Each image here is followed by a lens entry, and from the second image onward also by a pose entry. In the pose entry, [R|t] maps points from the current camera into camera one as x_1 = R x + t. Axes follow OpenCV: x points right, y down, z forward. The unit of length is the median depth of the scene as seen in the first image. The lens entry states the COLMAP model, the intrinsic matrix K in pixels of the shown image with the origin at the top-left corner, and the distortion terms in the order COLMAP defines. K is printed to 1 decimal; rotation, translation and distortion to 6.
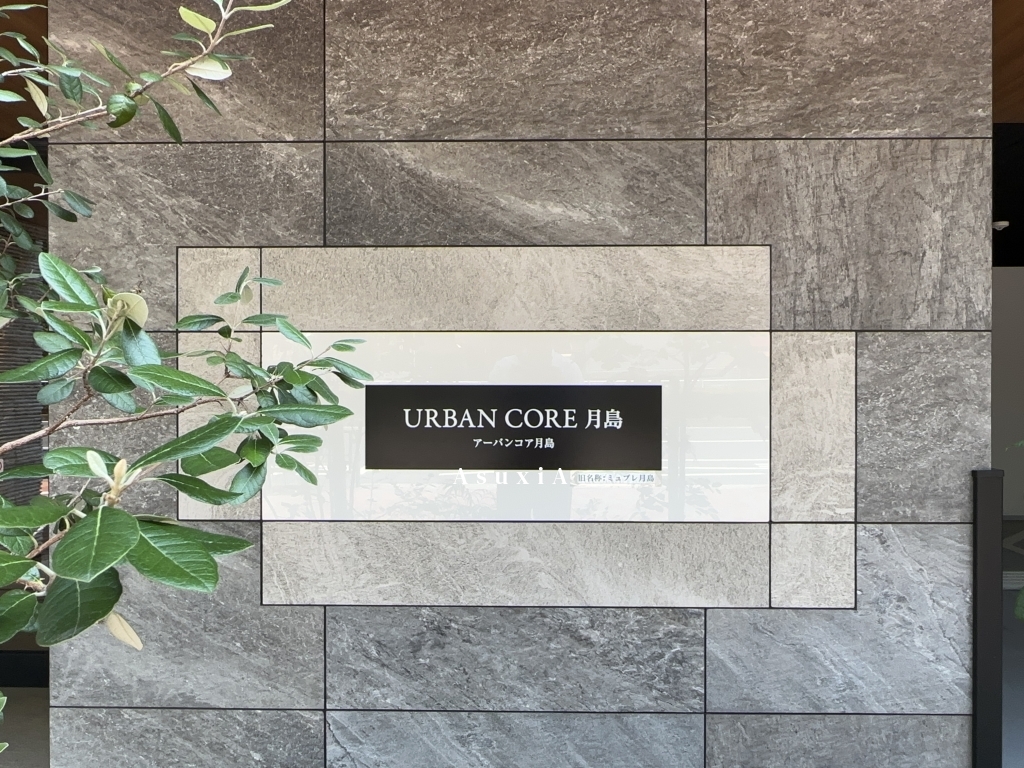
lens RADIAL K [[804.9, 0, 511.7], [0, 804.9, 383.0], [0, 0, 1]] dist [-0.005729, -0.003848]
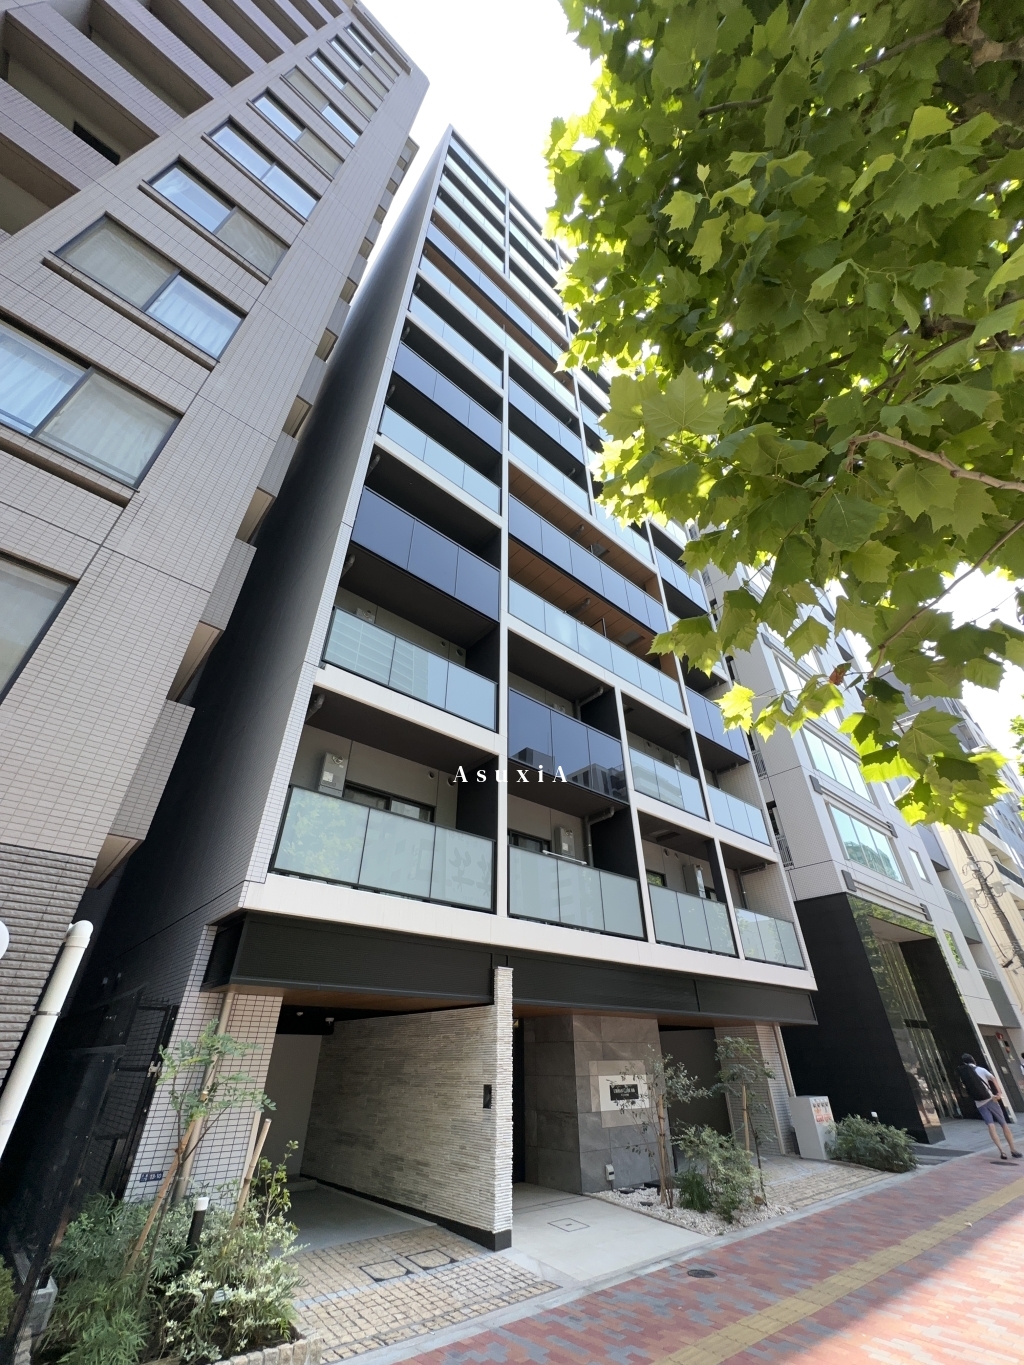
lens RADIAL K [[555.3, 0, 518.2], [0, 555.3, 674.2], [0, 0, 1]] dist [-0.003735, -0.000227]
pose [[0.738133, 0.385049, 0.553983, -4.658253], [0.007619, 0.816325, -0.577543, -0.135284], [-0.674612, 0.430524, 0.599623, -2.761664]]
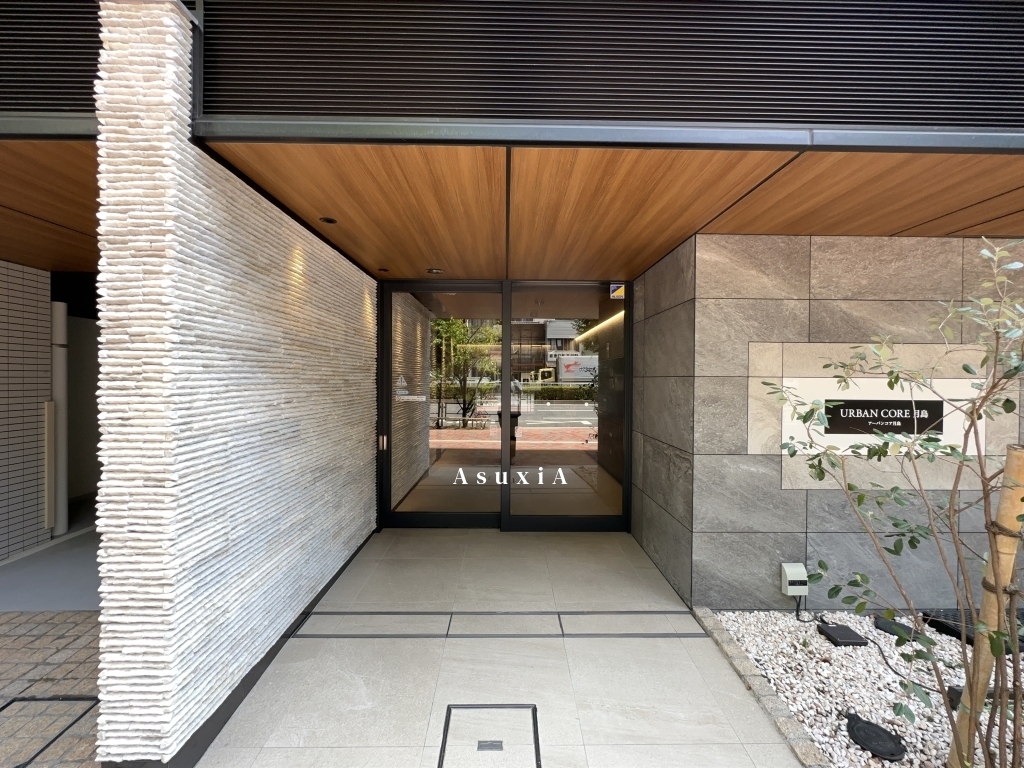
lens RADIAL K [[416.6, 0, 511.6], [0, 416.6, 382.3], [0, 0, 1]] dist [-0.003735, -0.000227]
pose [[0.999456, 0.007273, 0.032154, -1.175136], [-0.007397, 0.999966, 0.003758, -0.047241], [-0.032126, -0.003994, 0.999476, -0.231040]]
